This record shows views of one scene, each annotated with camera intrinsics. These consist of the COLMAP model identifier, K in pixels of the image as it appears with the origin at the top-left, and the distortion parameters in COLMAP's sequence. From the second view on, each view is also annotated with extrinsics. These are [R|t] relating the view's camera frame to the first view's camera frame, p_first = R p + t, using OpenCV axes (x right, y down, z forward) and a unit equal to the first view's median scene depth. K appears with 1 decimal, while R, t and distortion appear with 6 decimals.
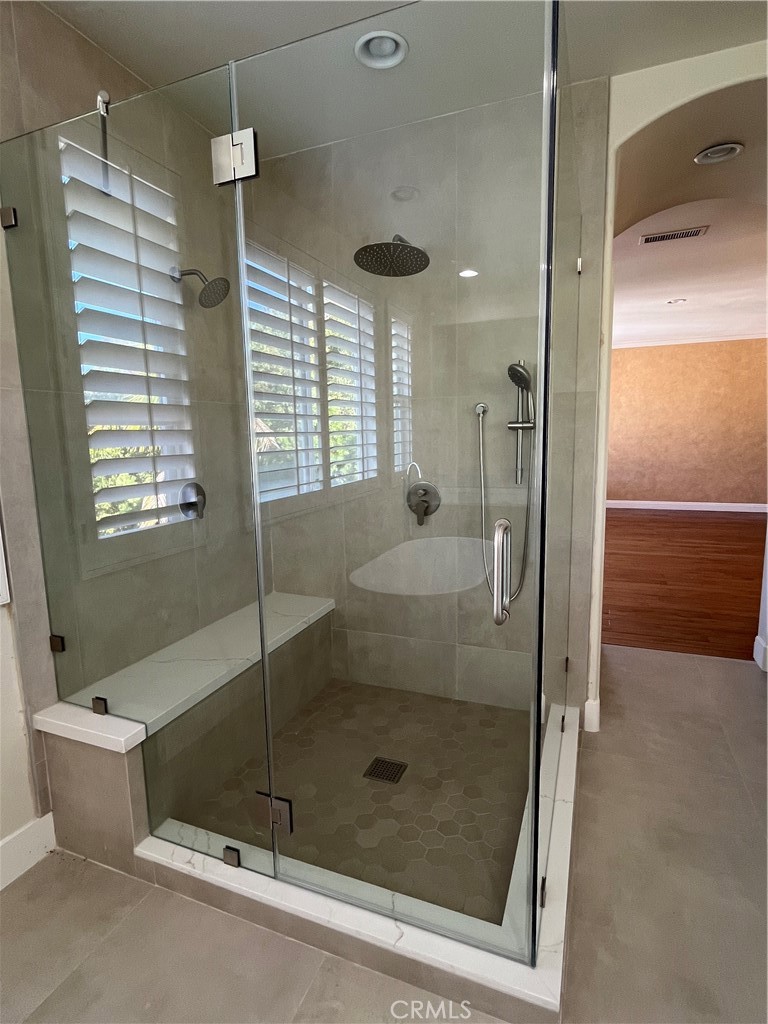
lens RADIAL K [[521.5, 0, 385.2], [0, 521.5, 509.0], [0, 0, 1]] dist [-0.001481, -0.000367]
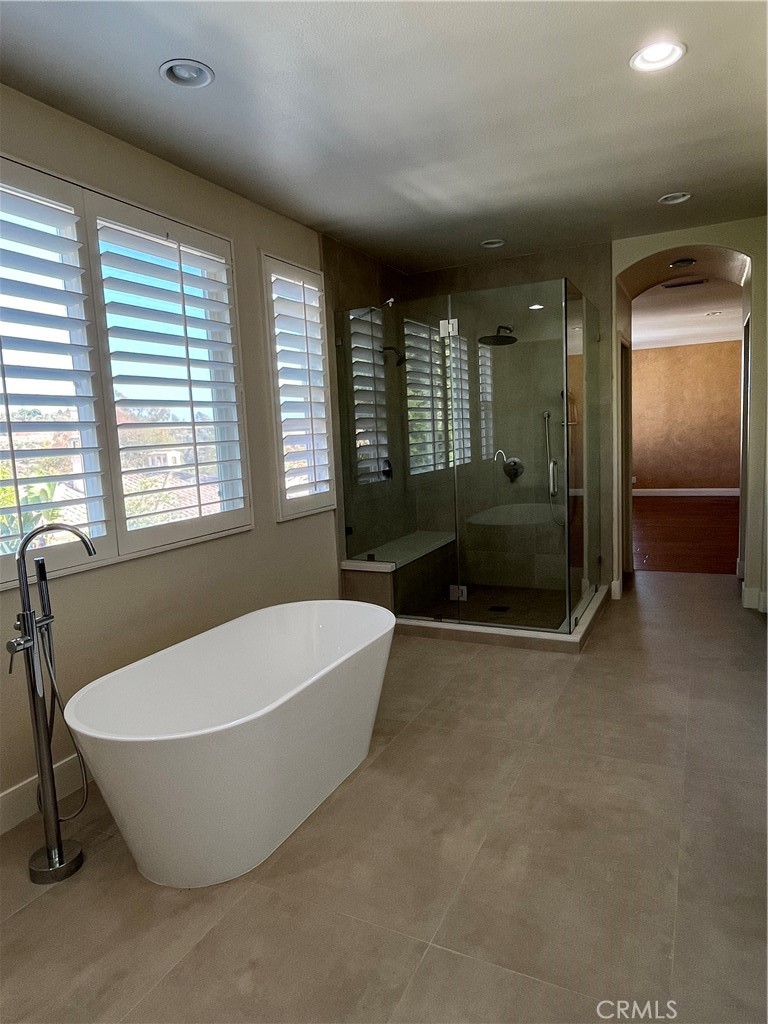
lens RADIAL K [[630.3, 0, 381.3], [0, 630.3, 507.0], [0, 0, 1]] dist [0.001862, 0.000470]
pose [[0.996218, -0.016177, -0.085374, -0.177148], [0.013976, 0.999556, -0.026316, 0.151596], [0.085762, 0.025024, 0.996001, -1.051775]]
